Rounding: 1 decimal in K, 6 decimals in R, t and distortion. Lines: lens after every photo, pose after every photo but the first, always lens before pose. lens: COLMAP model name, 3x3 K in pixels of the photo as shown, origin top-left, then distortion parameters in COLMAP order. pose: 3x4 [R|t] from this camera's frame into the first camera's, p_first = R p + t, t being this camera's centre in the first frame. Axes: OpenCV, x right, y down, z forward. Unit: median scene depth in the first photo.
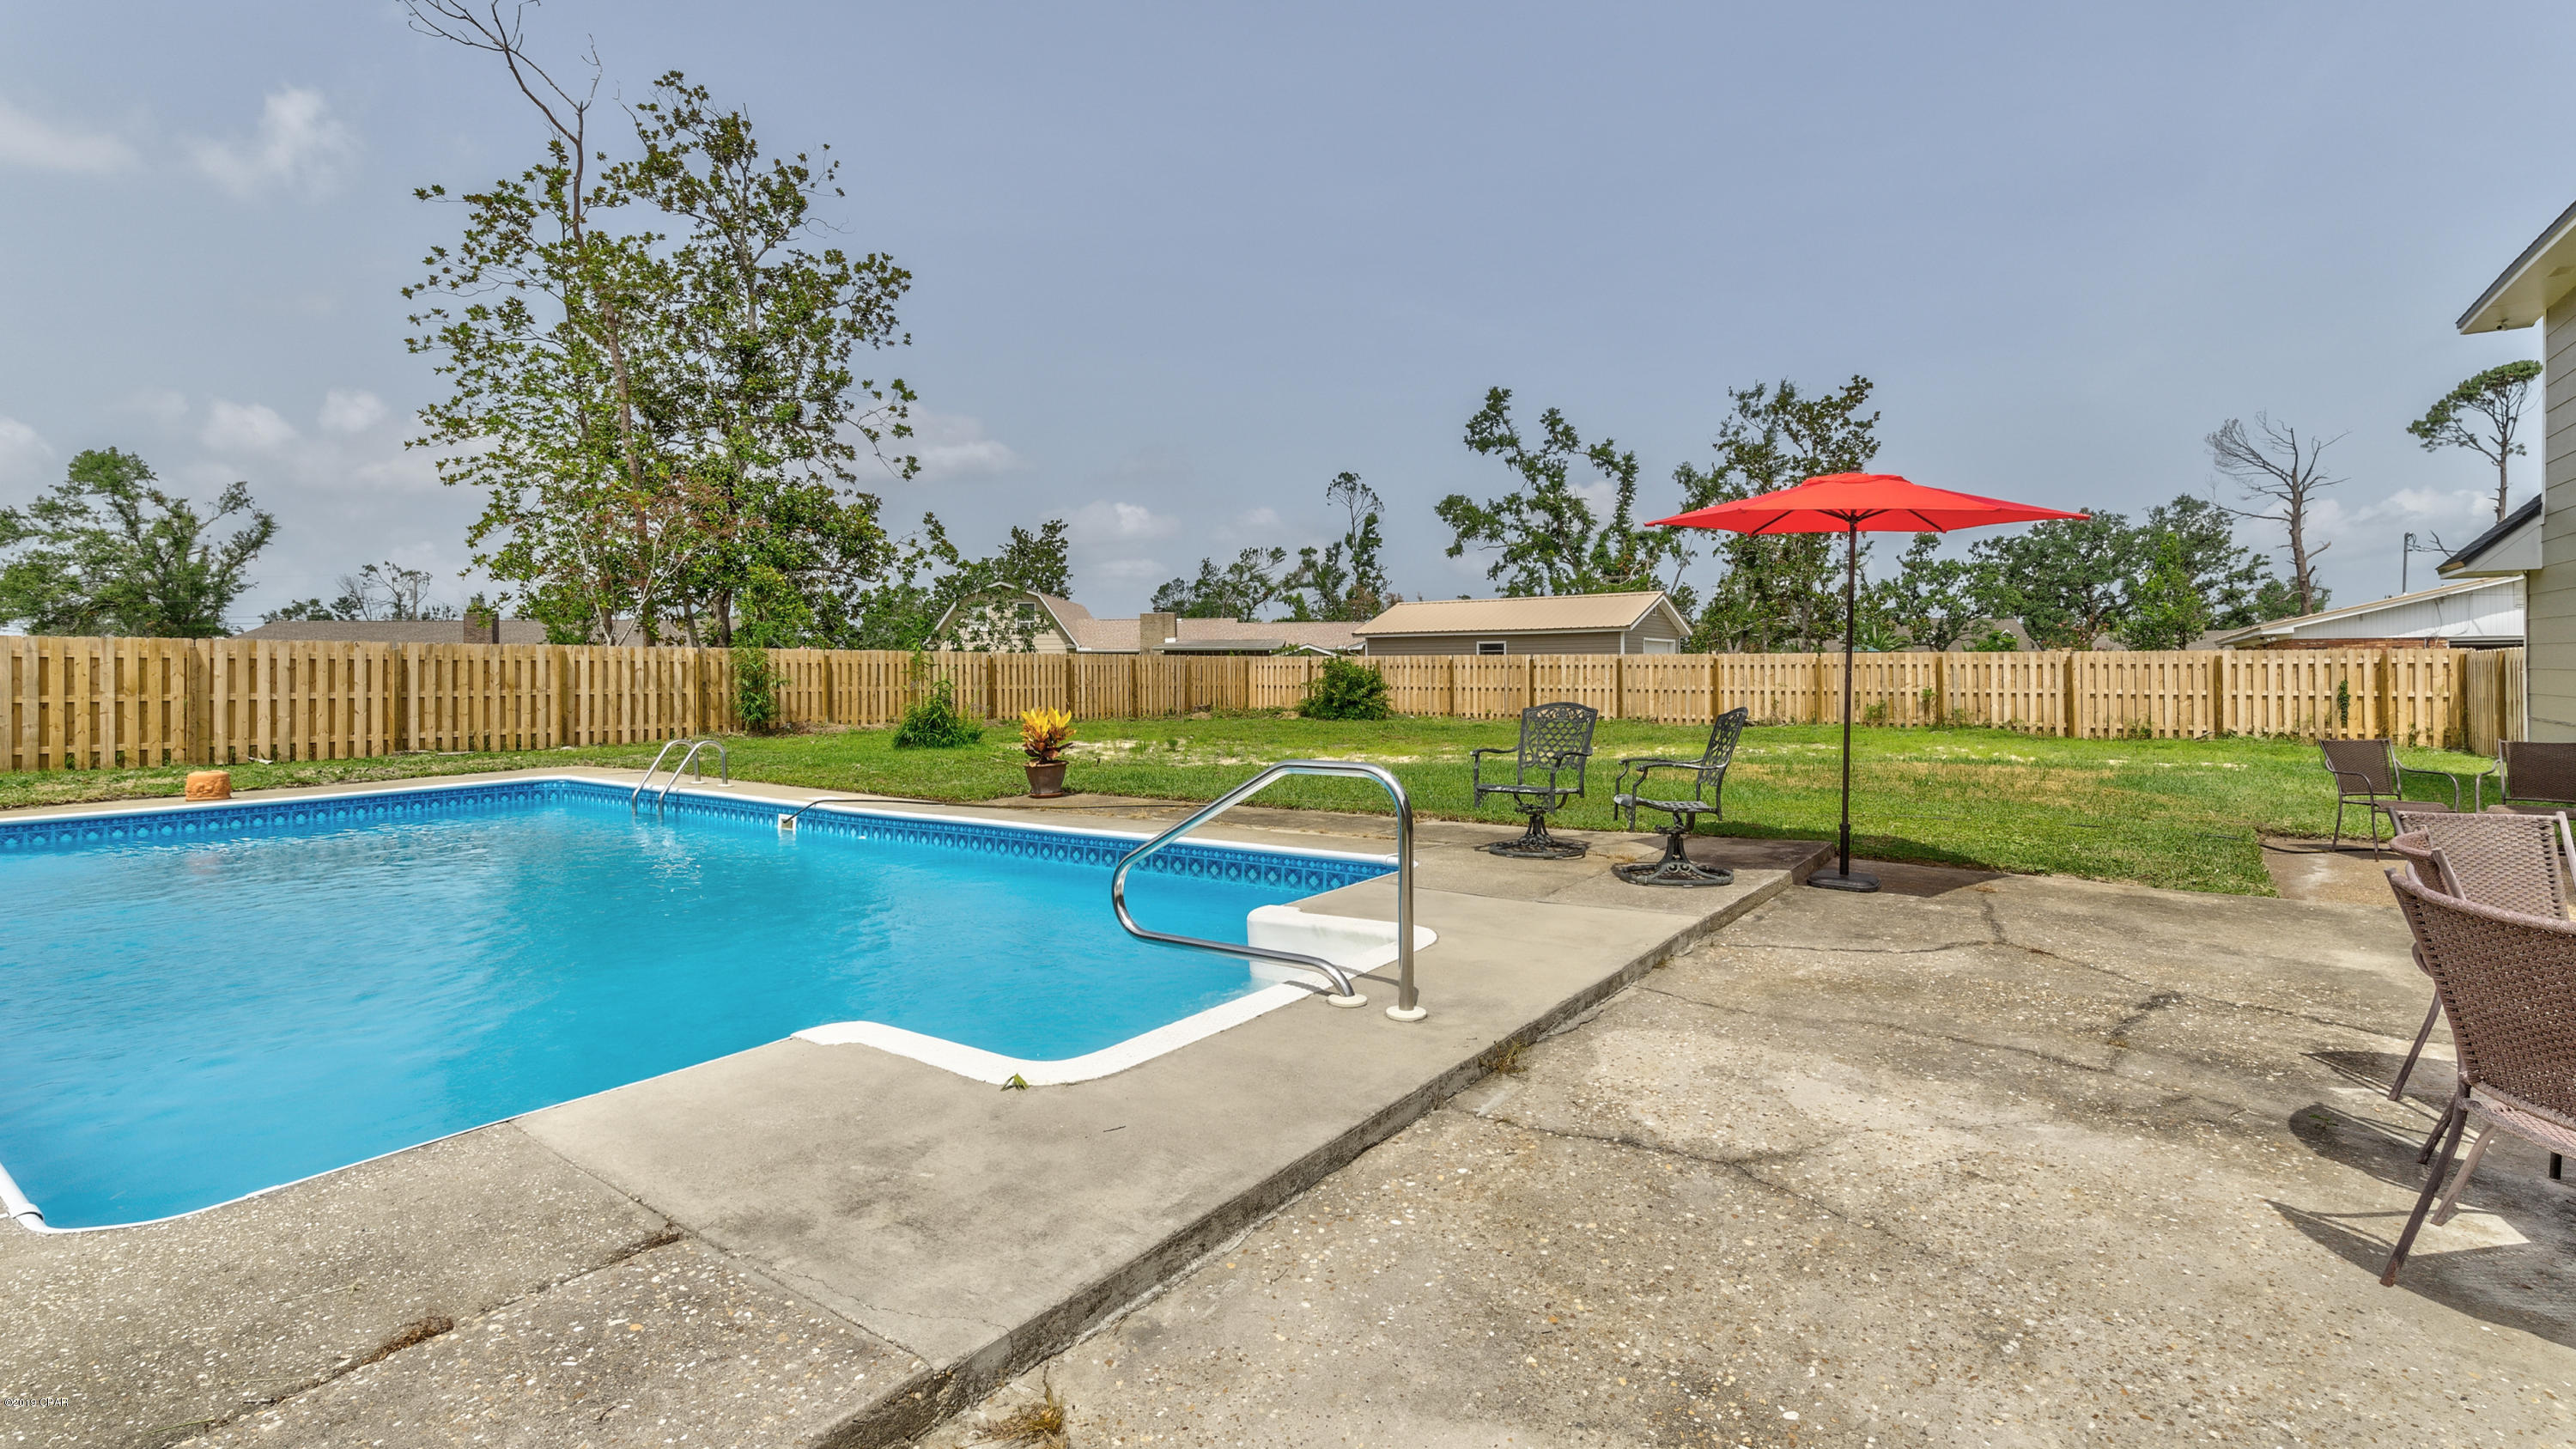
lens RADIAL K [[1170.5, 0, 1295.8], [0, 1170.5, 669.4], [0, 0, 1]] dist [0.001616, 0.000201]
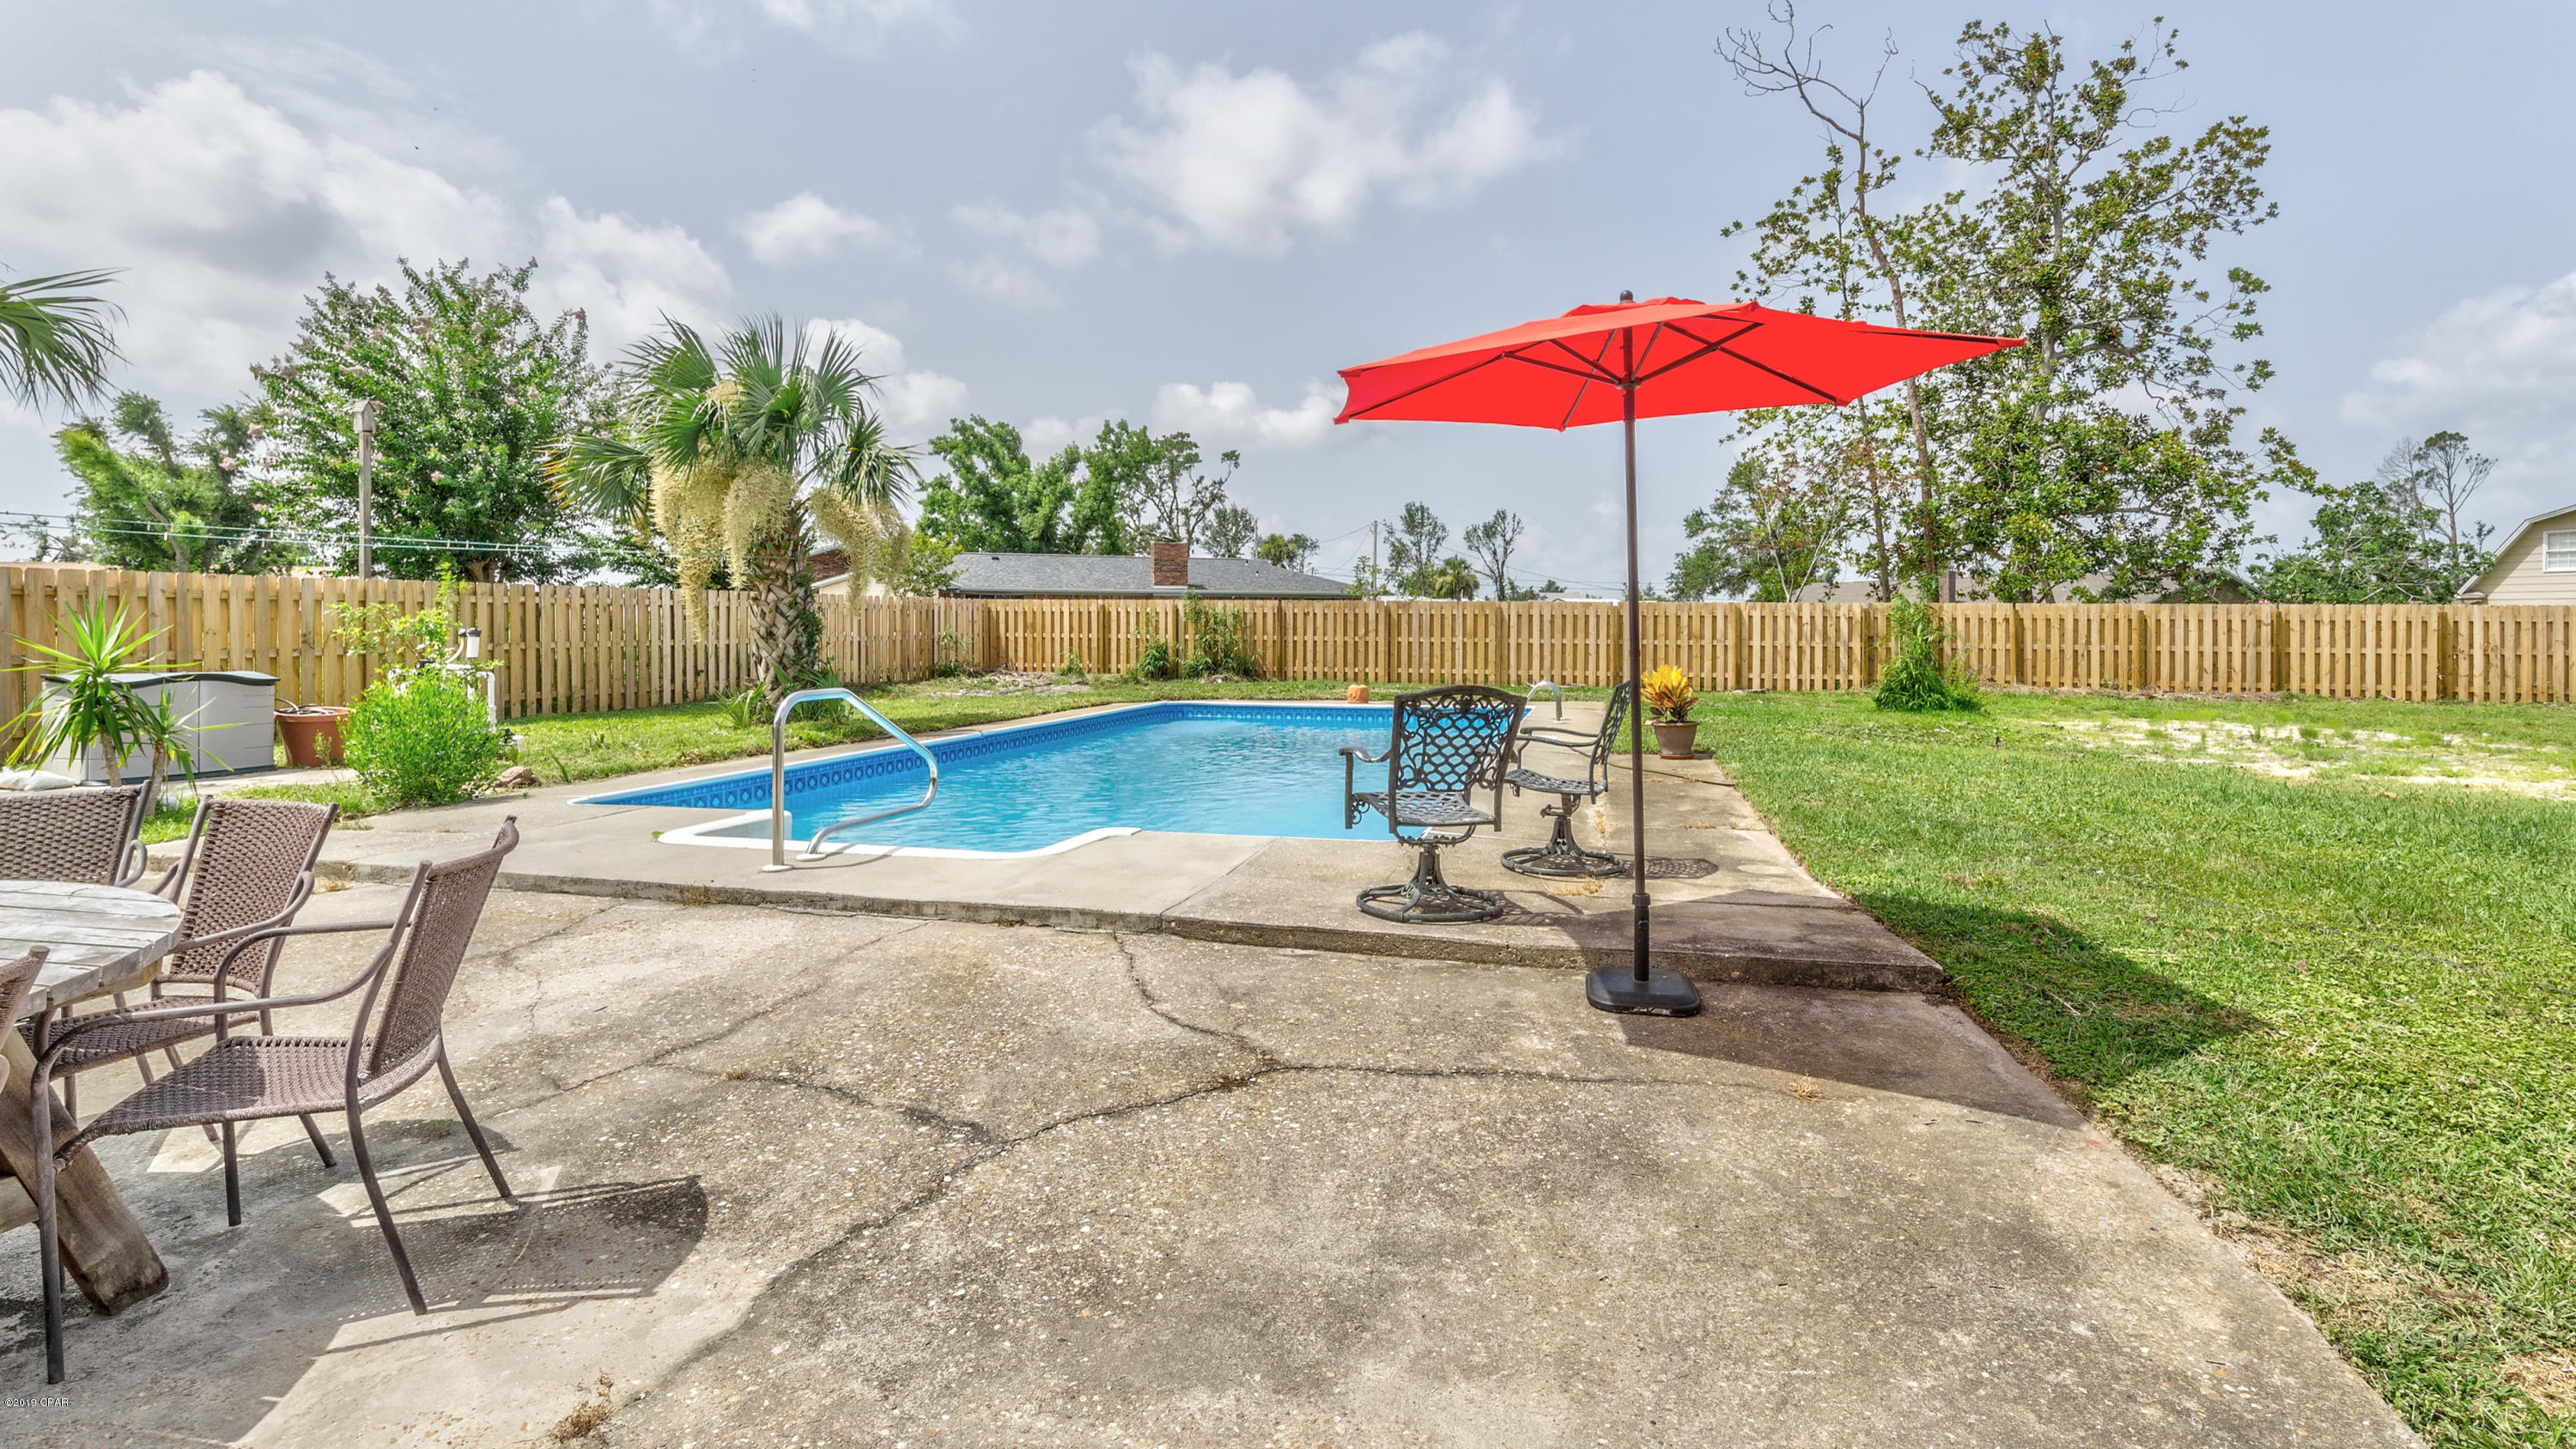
lens RADIAL K [[1142.4, 0, 1289.9], [0, 1142.4, 643.2], [0, 0, 1]] dist [-0.008314, 0.000216]
pose [[0.382763, 0.021509, -0.923596, 0.176274], [-0.005339, 0.999764, 0.021071, -0.001407], [0.923831, -0.003134, 0.382787, 0.112021]]
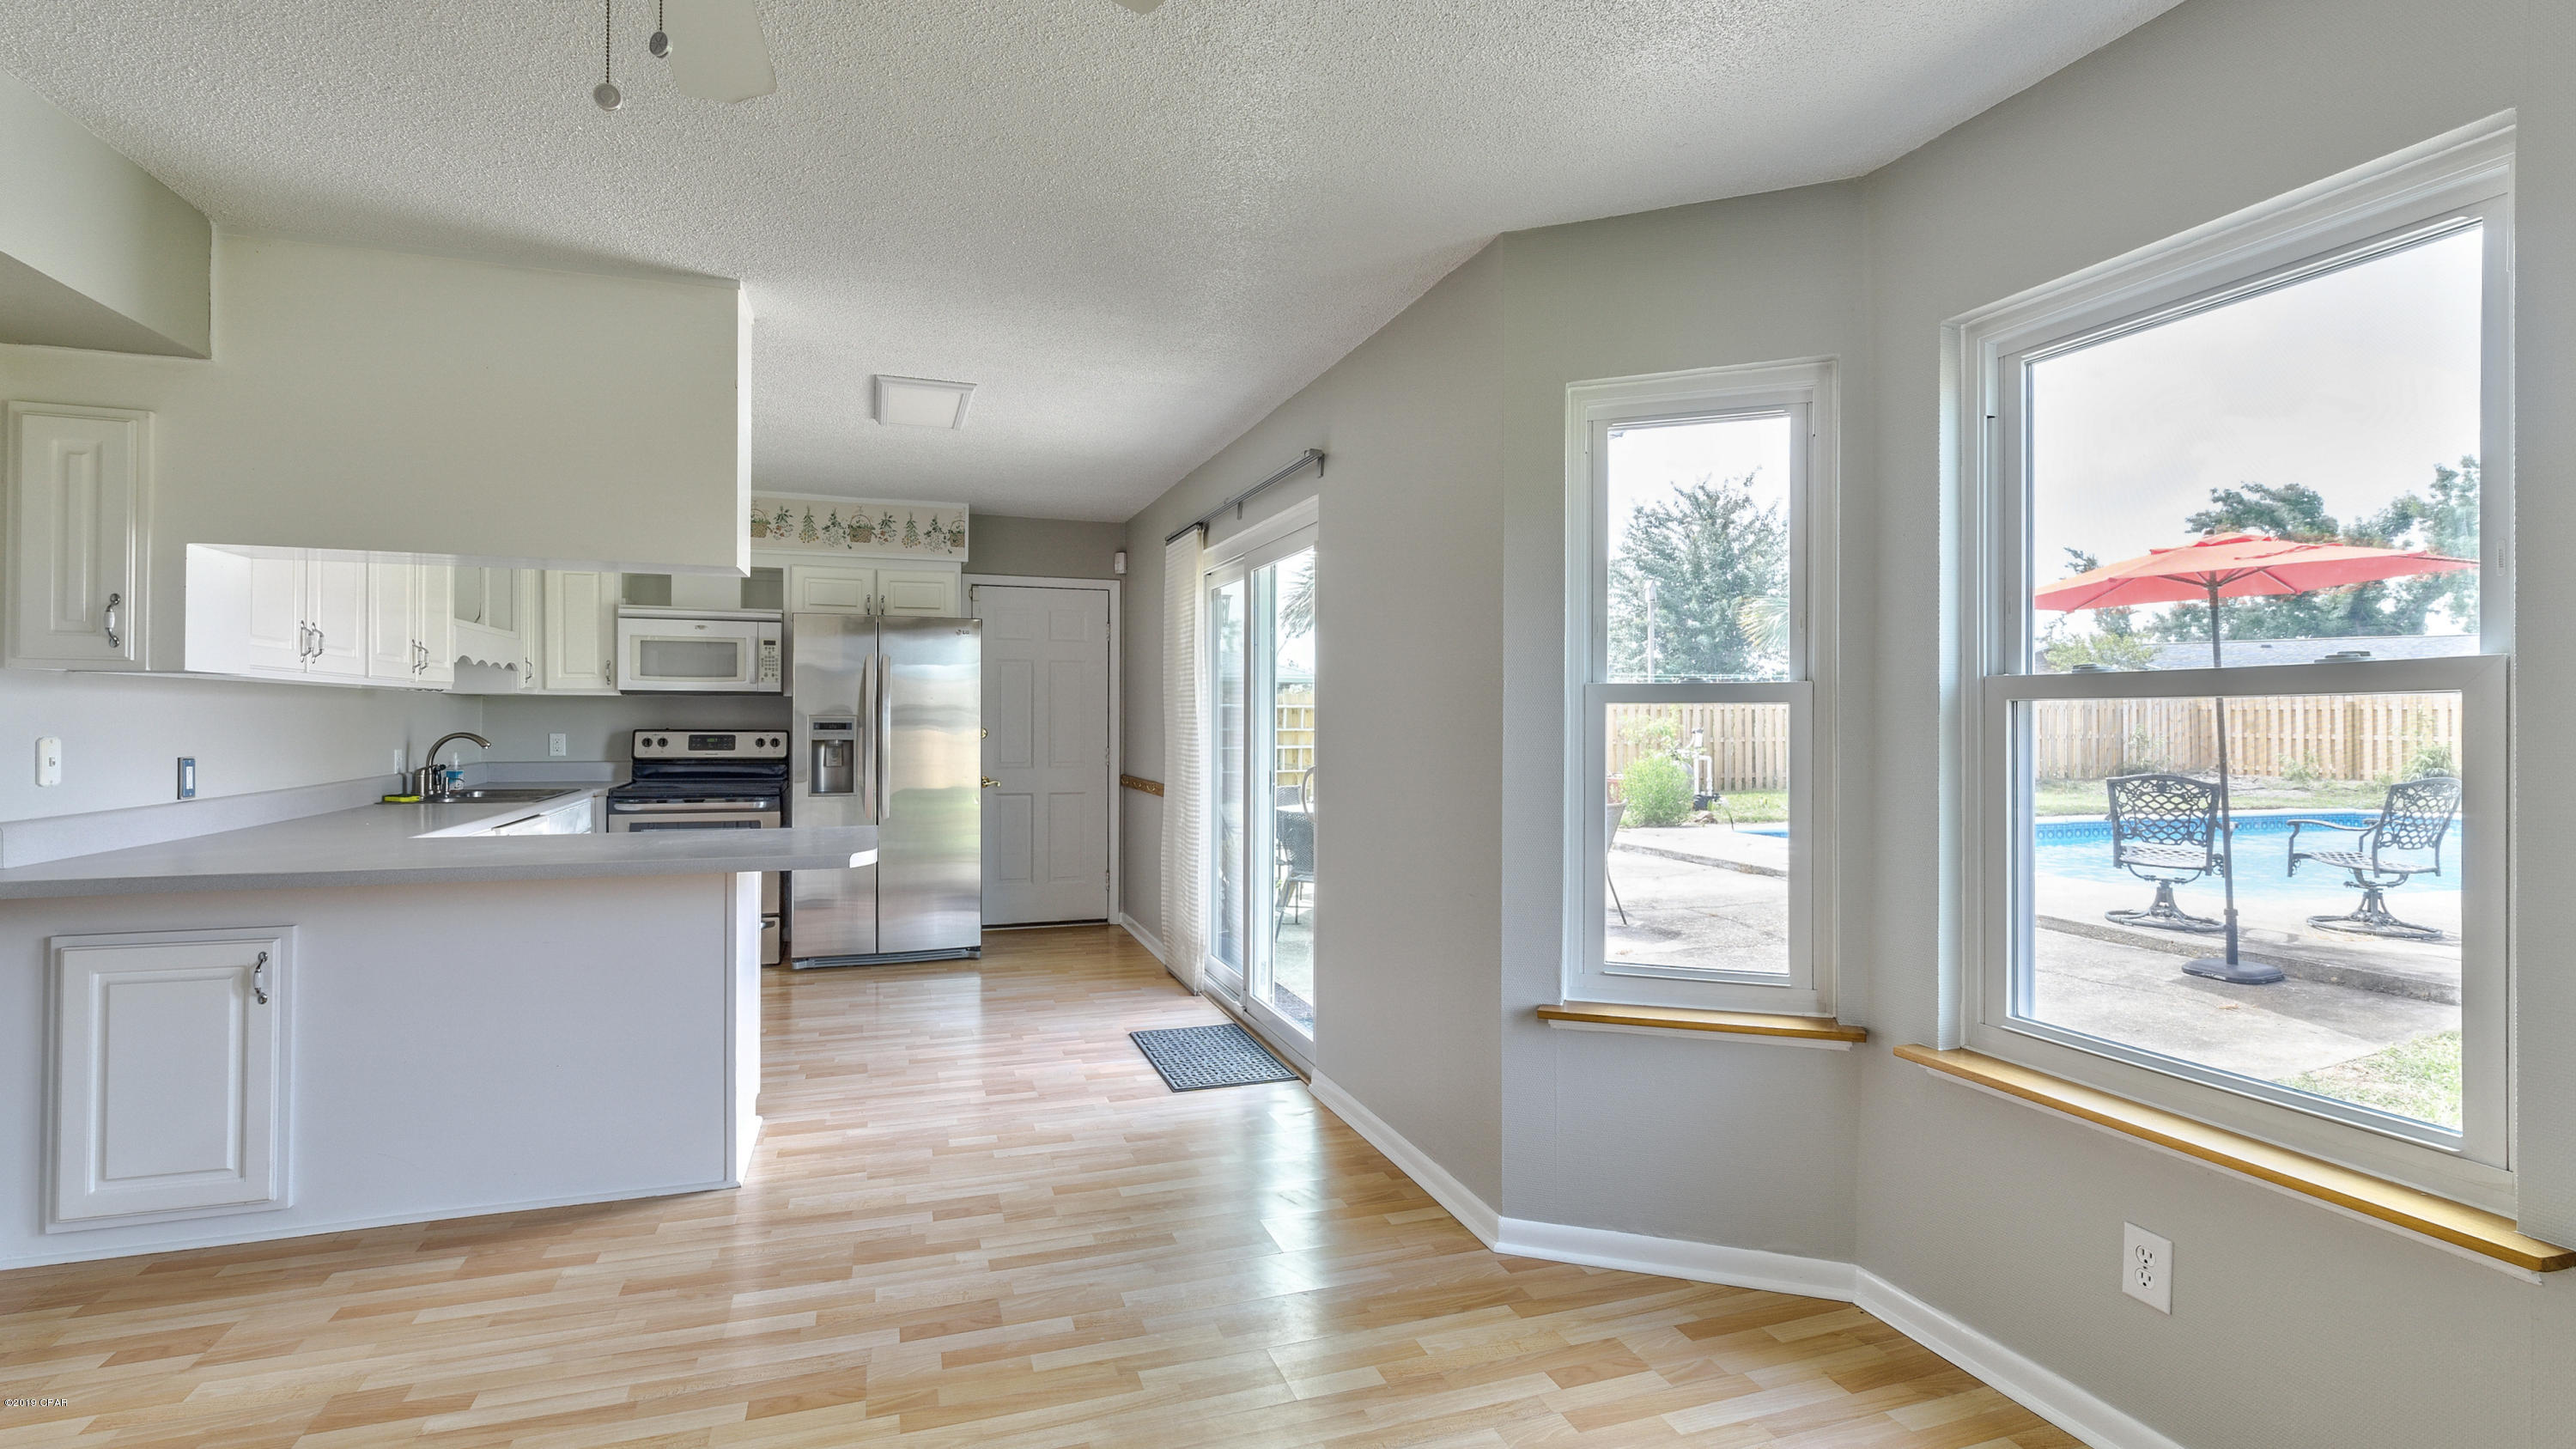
lens RADIAL K [[1203.3, 0, 1234.5], [0, 1203.3, 713.1], [0, 0, 1]] dist [-0.000365, -0.000266]
pose [[-0.610129, 0.003900, -0.792292, 0.405303], [0.002849, 0.999992, 0.002728, -0.007859], [0.792297, -0.000593, -0.610136, 0.213086]]
